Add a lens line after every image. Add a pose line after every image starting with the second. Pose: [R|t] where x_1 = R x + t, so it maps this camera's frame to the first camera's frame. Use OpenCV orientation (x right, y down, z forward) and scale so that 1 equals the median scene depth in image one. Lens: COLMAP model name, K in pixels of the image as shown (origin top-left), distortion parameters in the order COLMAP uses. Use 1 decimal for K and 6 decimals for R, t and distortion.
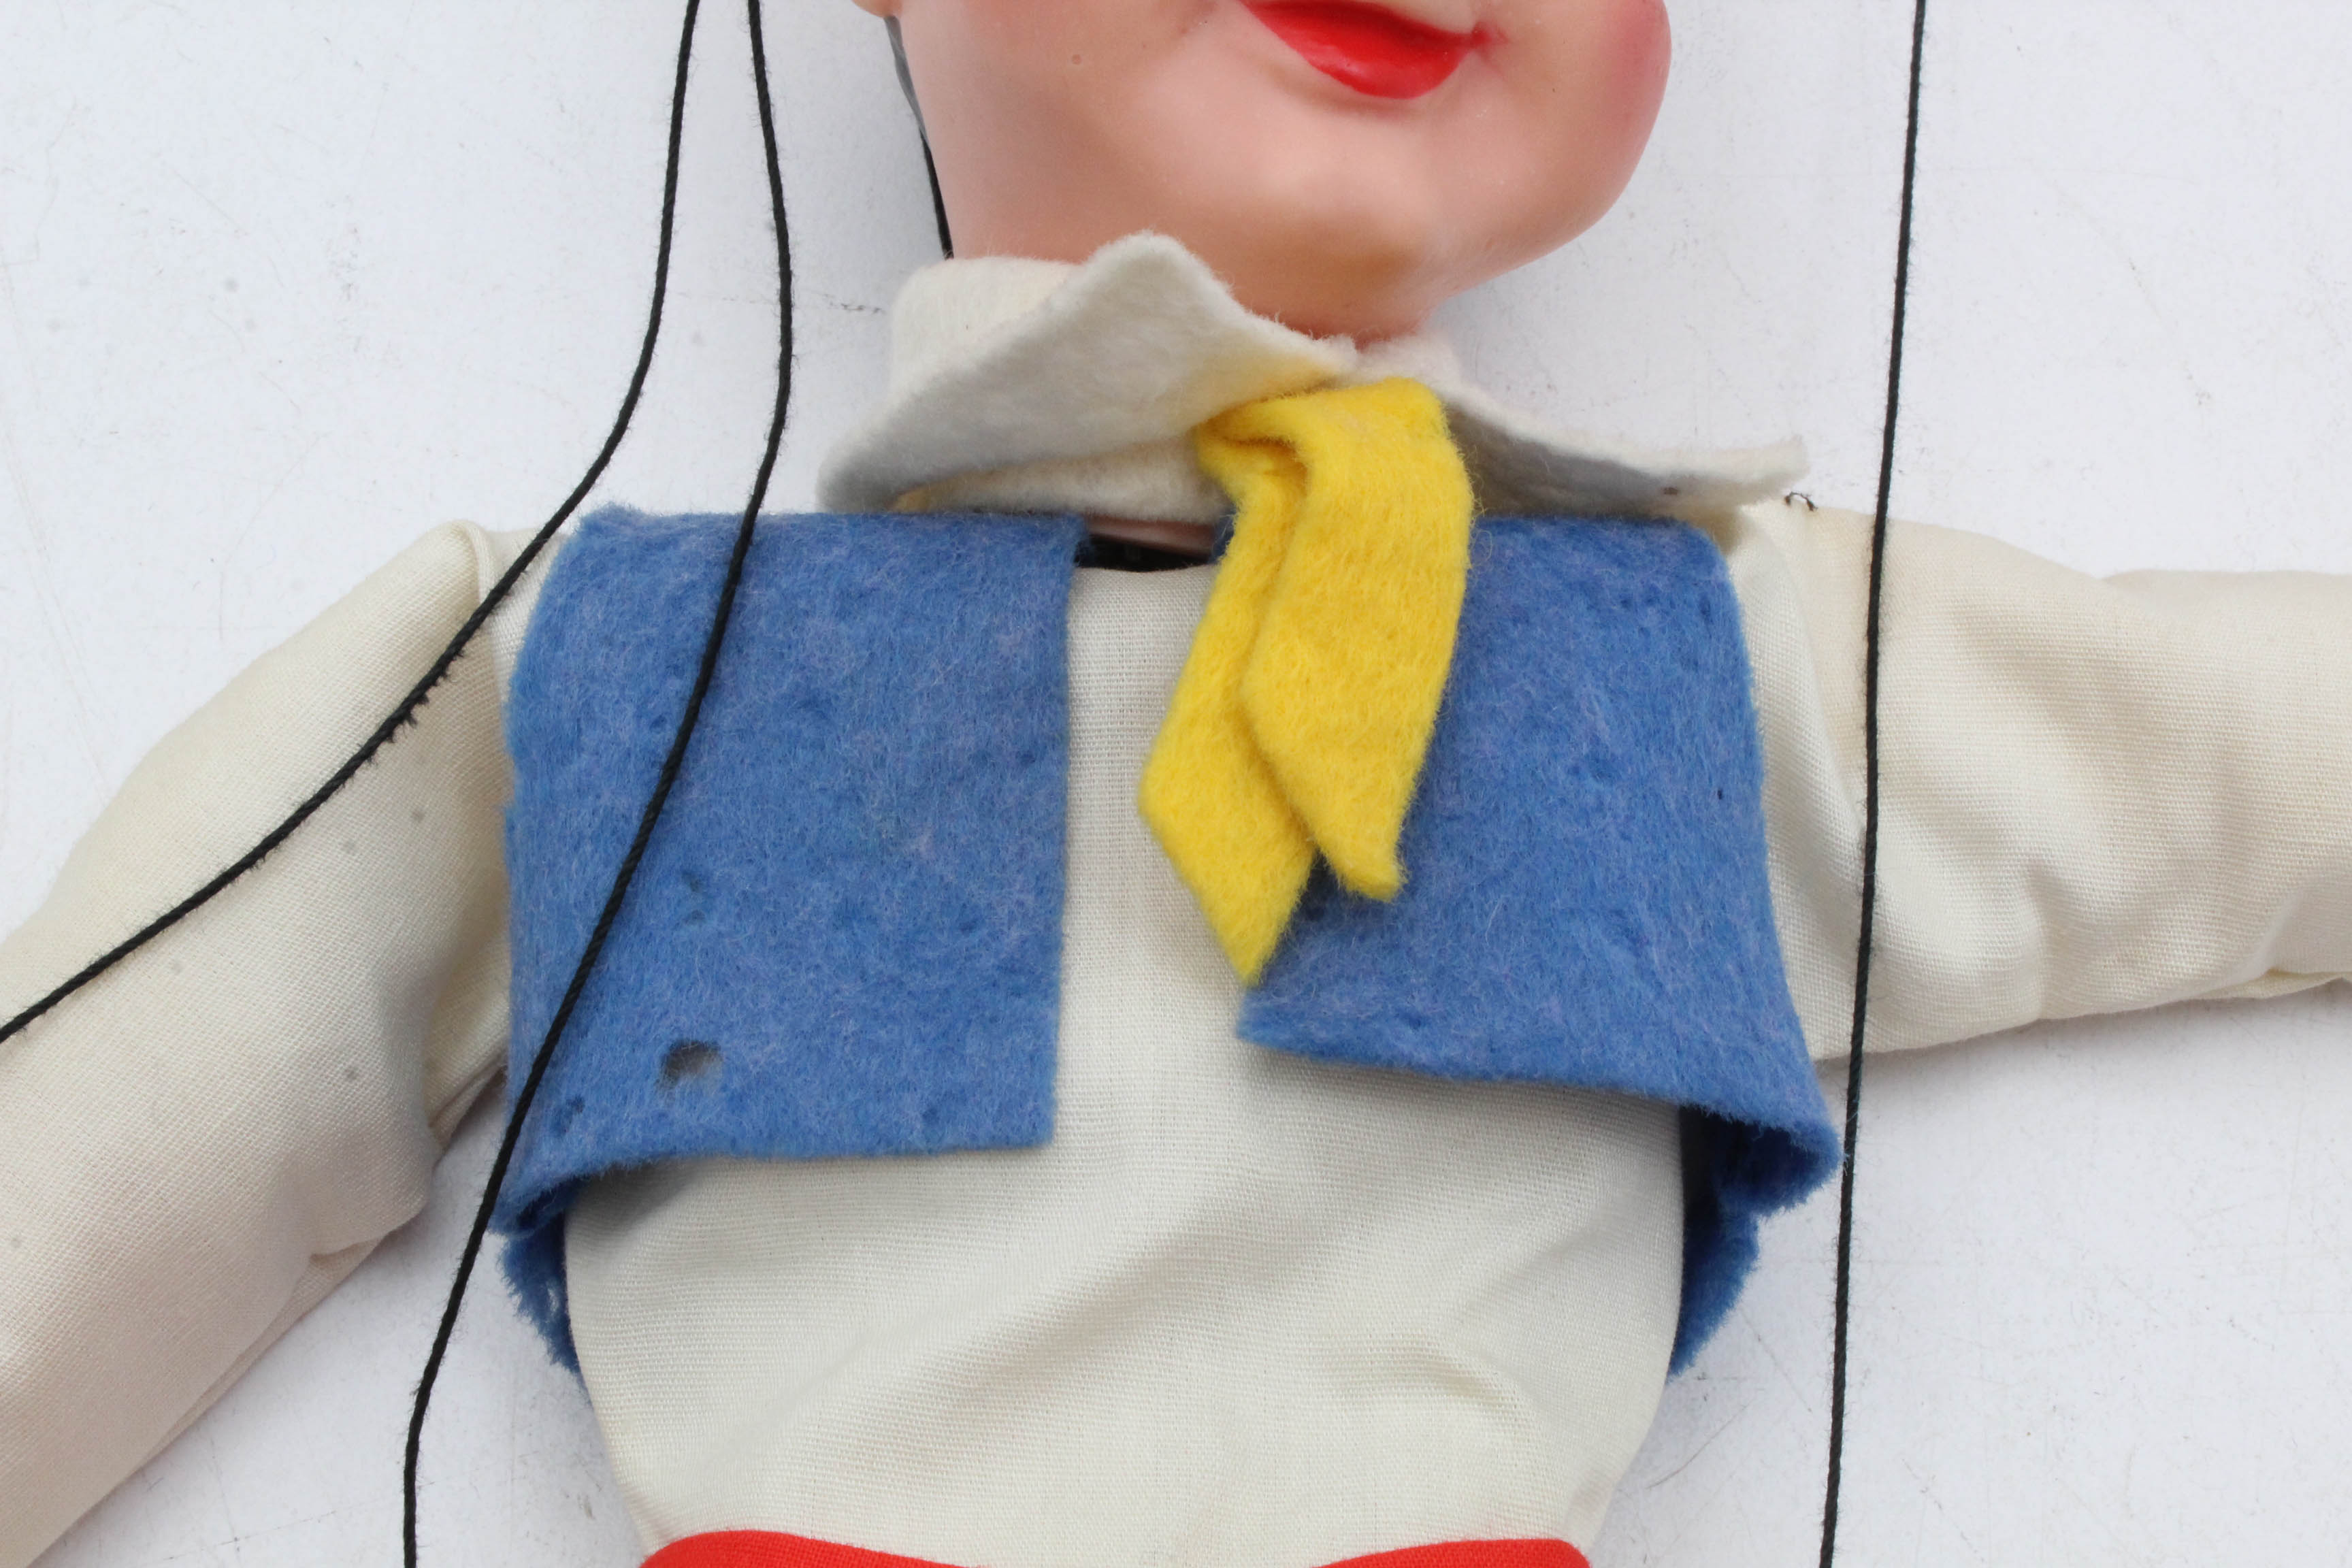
lens RADIAL K [[4207.7, 0, 1169.0], [0, 4207.7, 775.3], [0, 0, 1]] dist [0.024164, 0.000000]
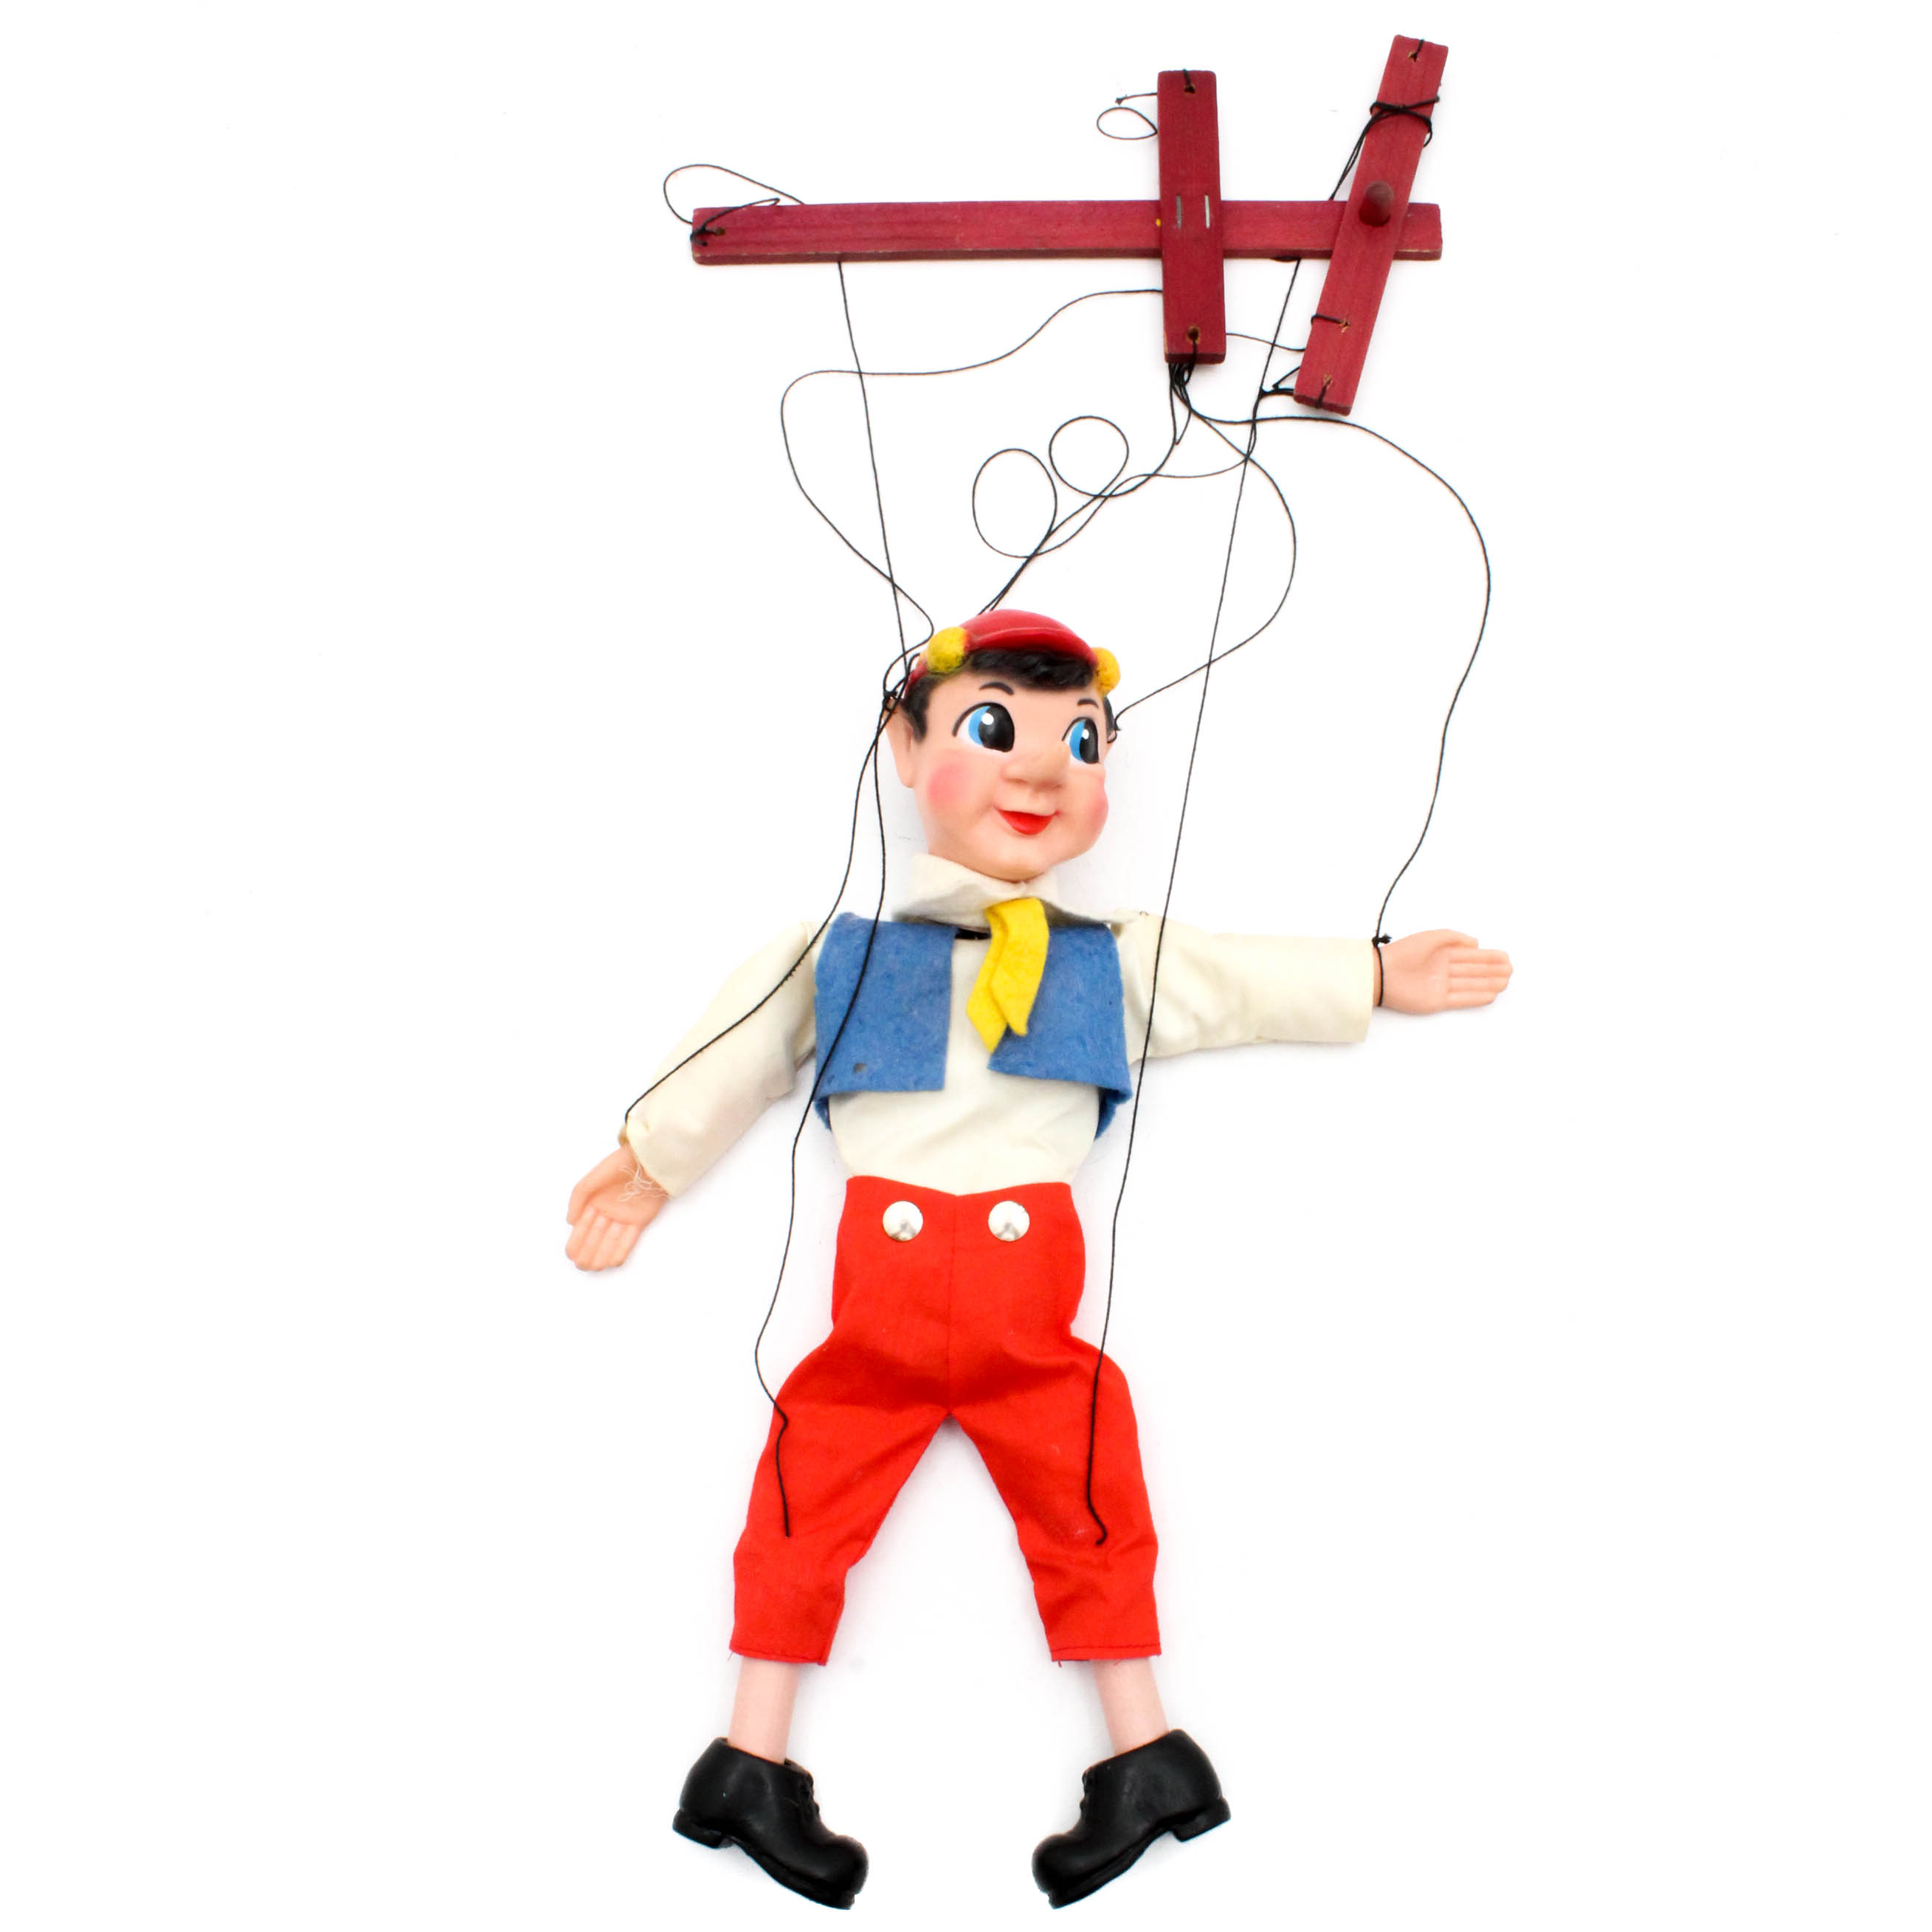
lens RADIAL K [[2219.0, 0, 972.5], [0, 2219.0, 979.0], [0, 0, 1]] dist [-0.101731, 0.000000]
pose [[0.998398, 0.025385, -0.050573, 0.103596], [-0.015875, 0.983493, 0.180246, -0.396943], [0.054314, -0.179154, 0.982321, -1.099275]]
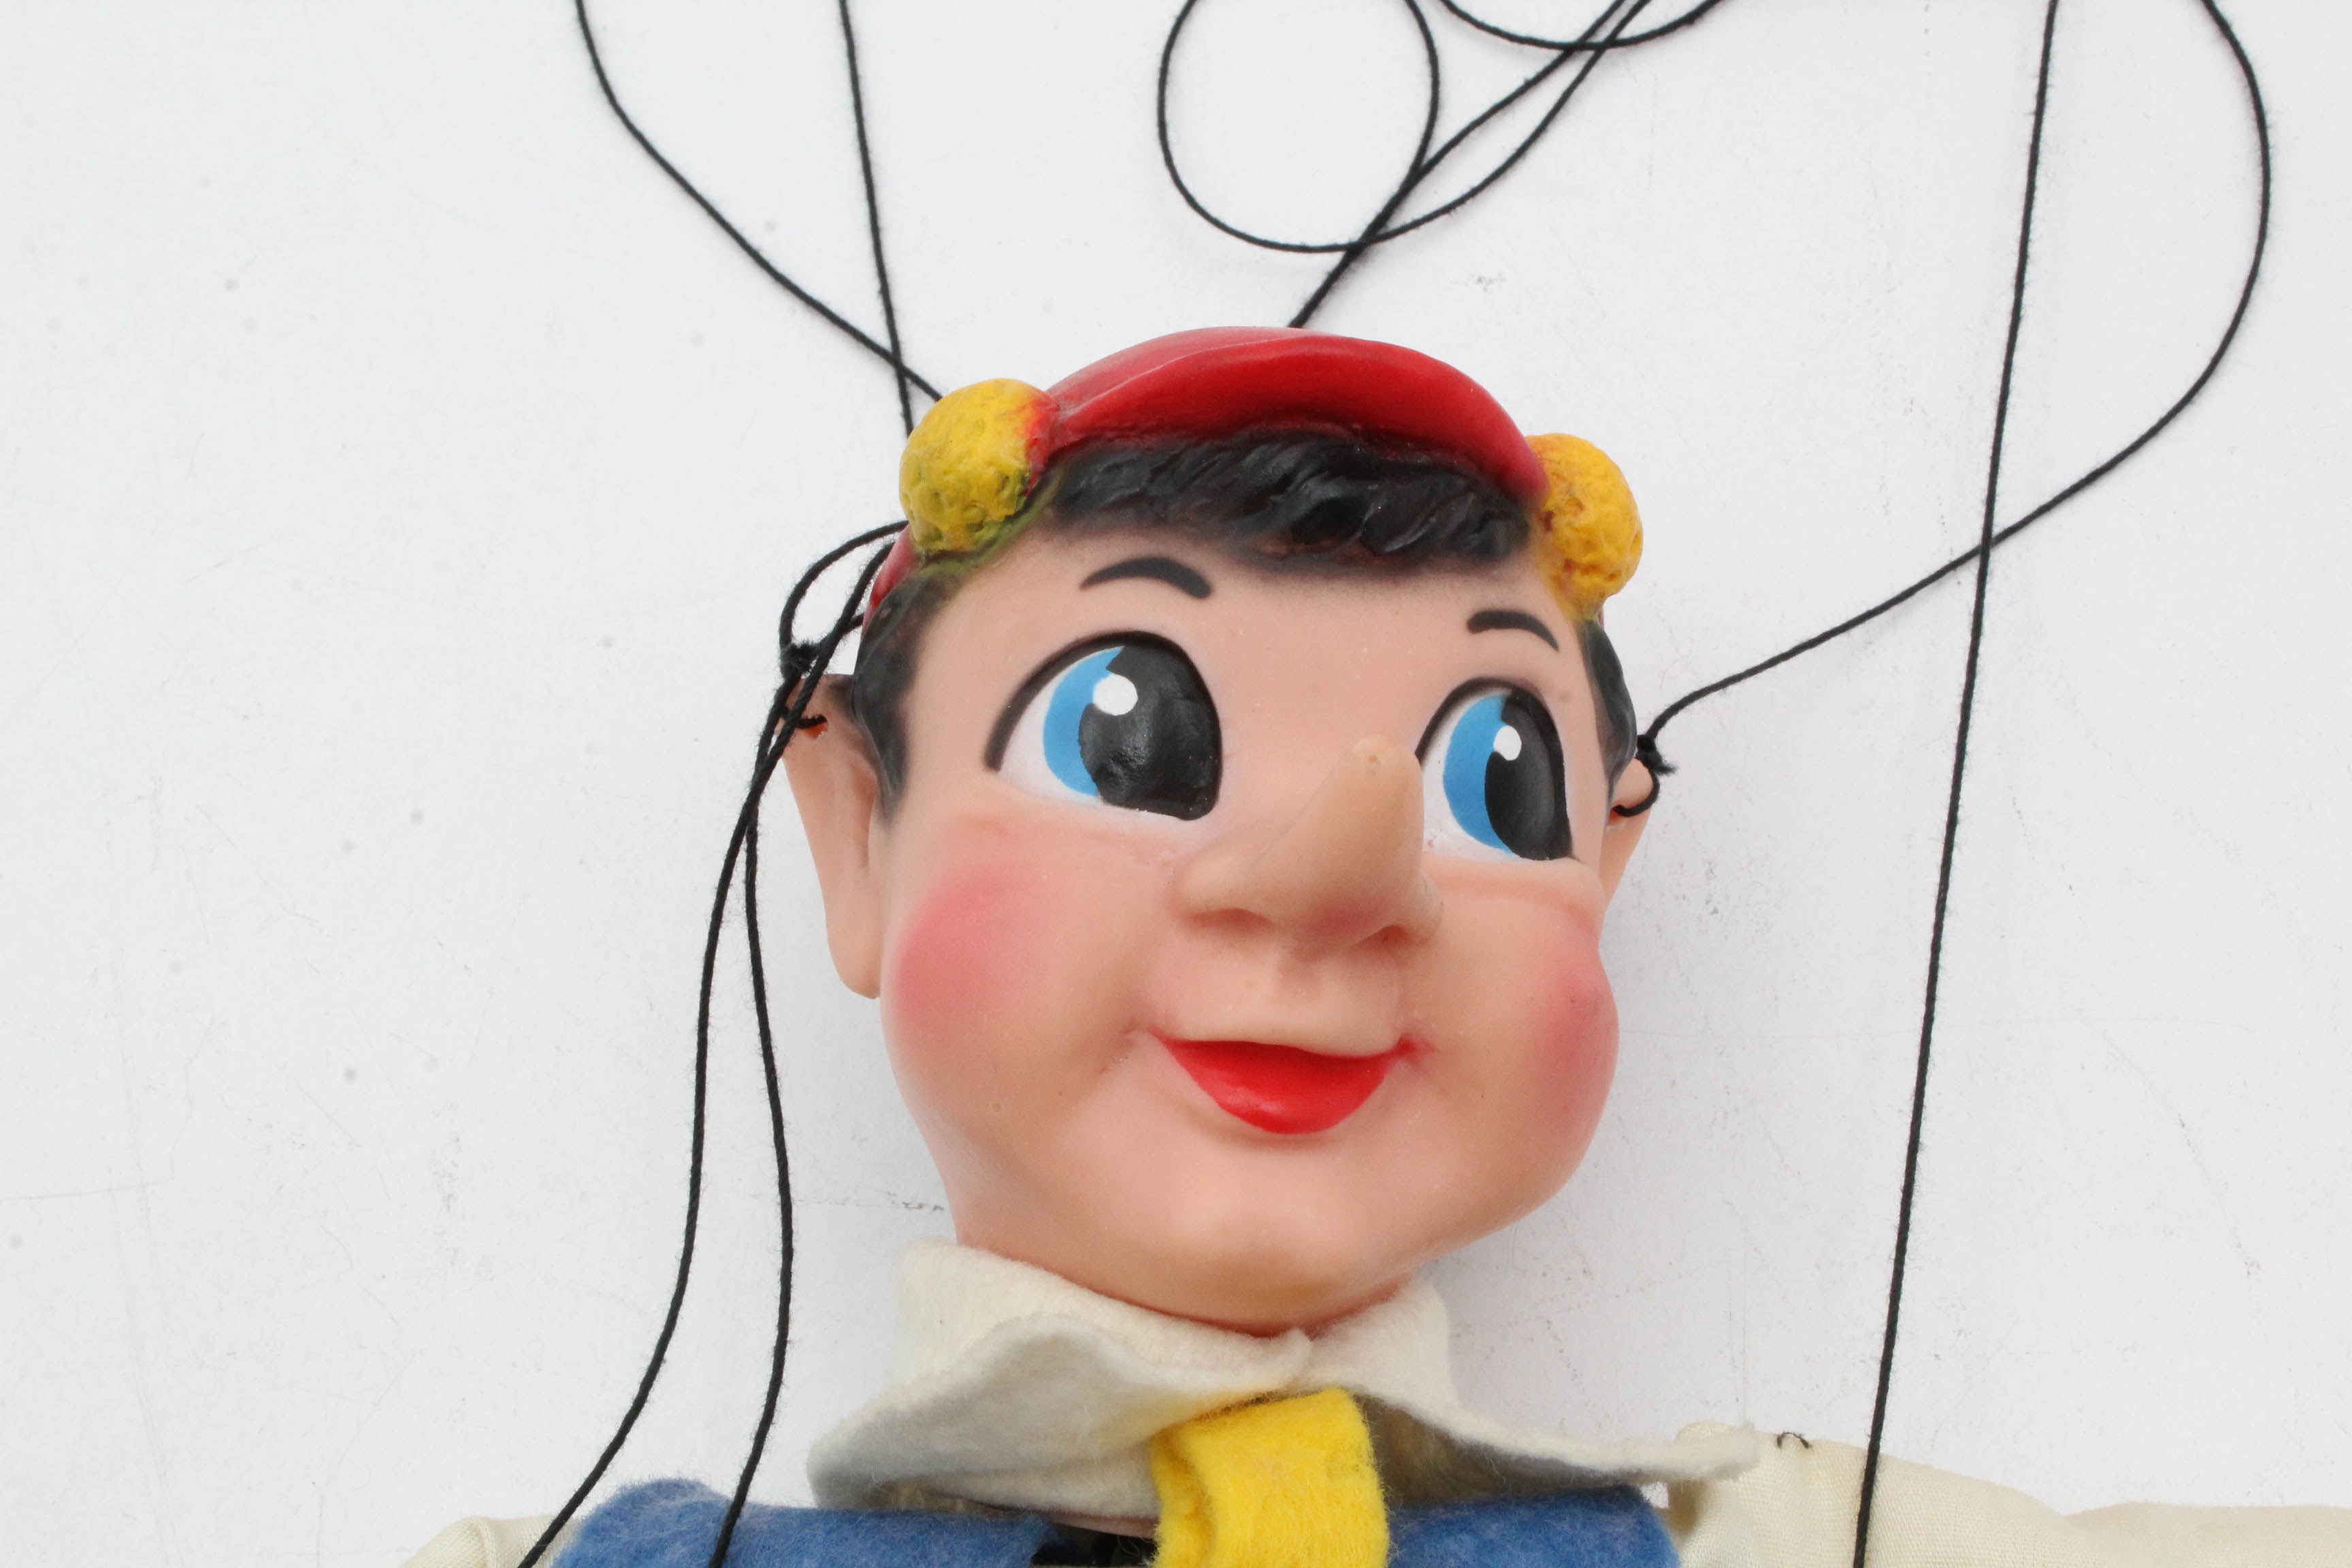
lens RADIAL K [[4046.2, 0, 1171.5], [0, 4046.2, 786.9], [0, 0, 1]] dist [0.013172, 0.000000]
pose [[0.986022, -0.041413, -0.161387, 0.177303], [0.036301, 0.998745, -0.034501, -0.205376], [0.162613, 0.028160, 0.986288, 0.025577]]
